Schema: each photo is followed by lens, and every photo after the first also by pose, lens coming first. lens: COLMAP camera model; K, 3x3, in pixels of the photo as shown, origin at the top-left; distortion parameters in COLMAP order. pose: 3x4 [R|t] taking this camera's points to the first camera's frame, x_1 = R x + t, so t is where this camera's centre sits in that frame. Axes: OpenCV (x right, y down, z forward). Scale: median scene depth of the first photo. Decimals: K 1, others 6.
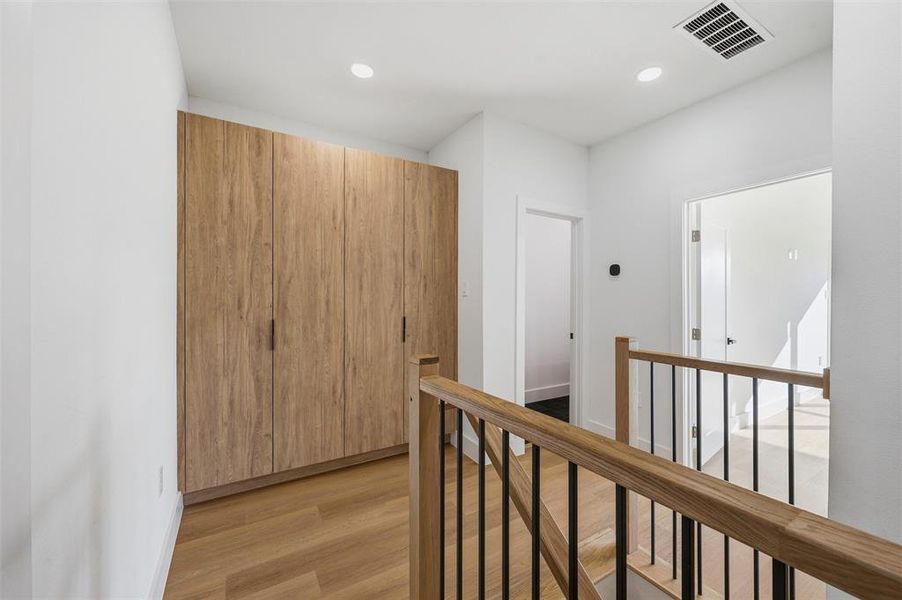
lens RADIAL K [[363.5, 0, 452.0], [0, 363.5, 298.5], [0, 0, 1]] dist [0.001018, -0.000483]
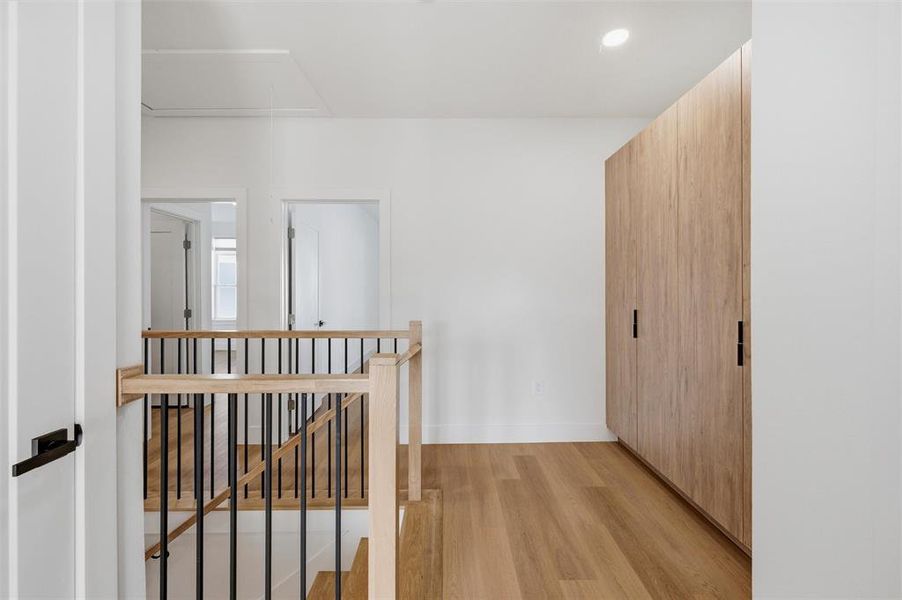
lens RADIAL K [[363.5, 0, 451.0], [0, 363.5, 296.3], [0, 0, 1]] dist [0.001018, -0.000483]
pose [[-0.528267, 0.002194, -0.849075, 0.641696], [-0.002552, 0.999988, 0.004172, 0.011248], [0.849074, 0.004371, -0.528255, 0.986439]]
